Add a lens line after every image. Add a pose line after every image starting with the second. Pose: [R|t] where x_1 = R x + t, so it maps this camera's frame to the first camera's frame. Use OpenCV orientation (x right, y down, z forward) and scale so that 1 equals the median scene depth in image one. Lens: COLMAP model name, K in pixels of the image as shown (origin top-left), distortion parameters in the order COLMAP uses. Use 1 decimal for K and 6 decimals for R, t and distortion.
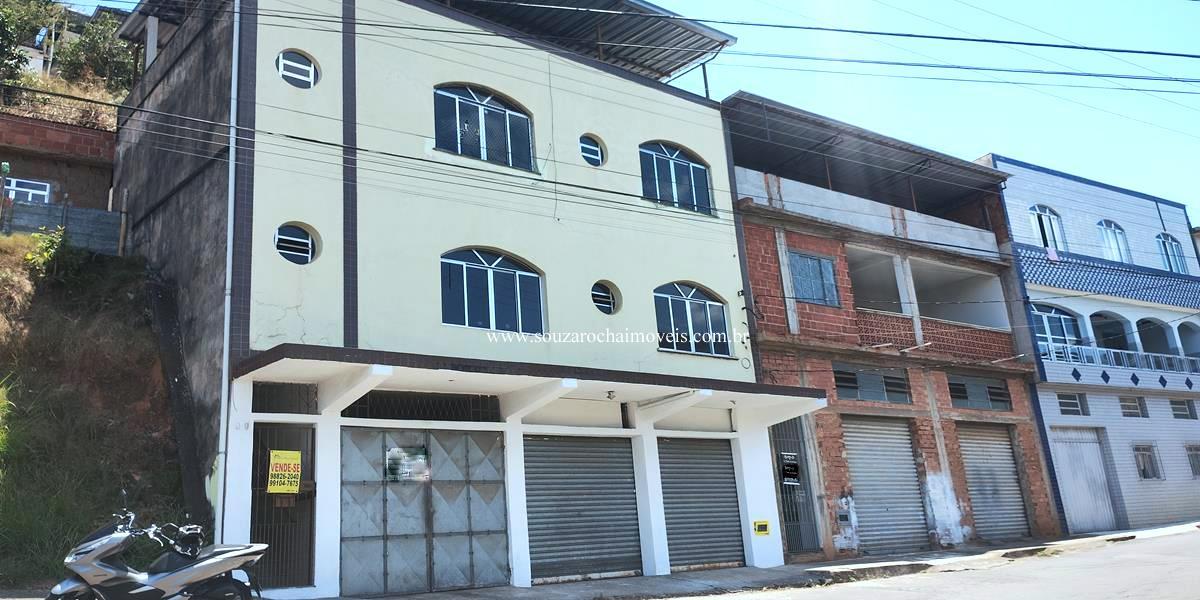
lens RADIAL K [[977.8, 0, 600.0], [0, 977.8, 300.0], [0, 0, 1]] dist [0.045340, -0.000952]
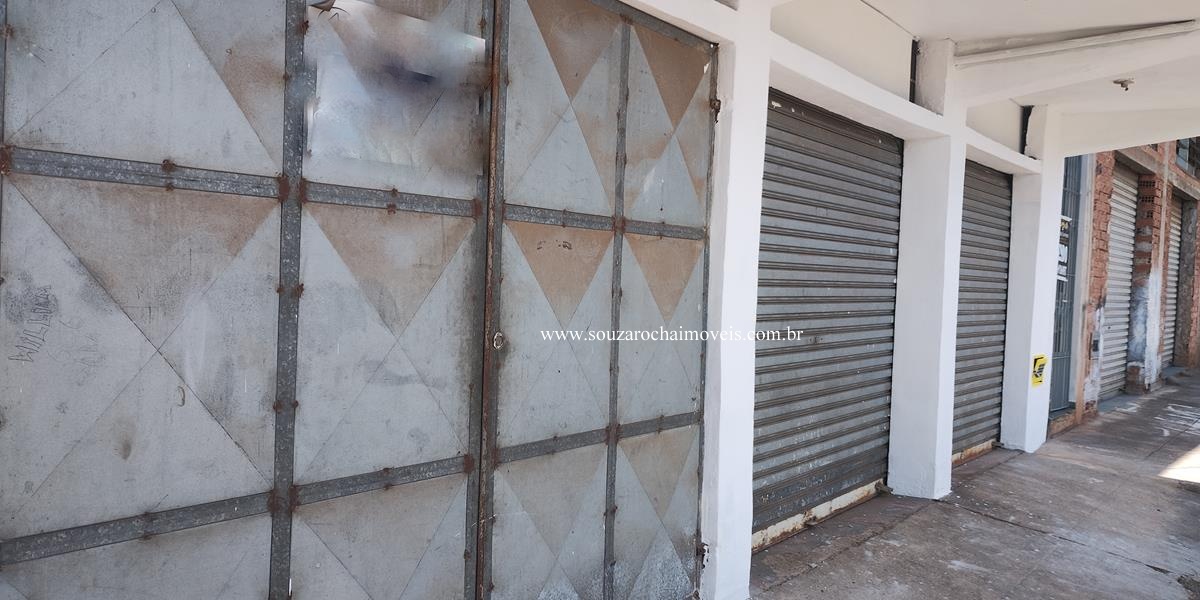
lens RADIAL K [[977.8, 0, 600.0], [0, 977.8, 300.0], [0, 0, 1]] dist [0.045340, -0.000952]
pose [[0.962710, 0.094938, 0.253332, -0.197881], [-0.161266, 0.953234, 0.255612, 0.143956], [-0.217218, -0.286934, 0.932998, 0.778686]]
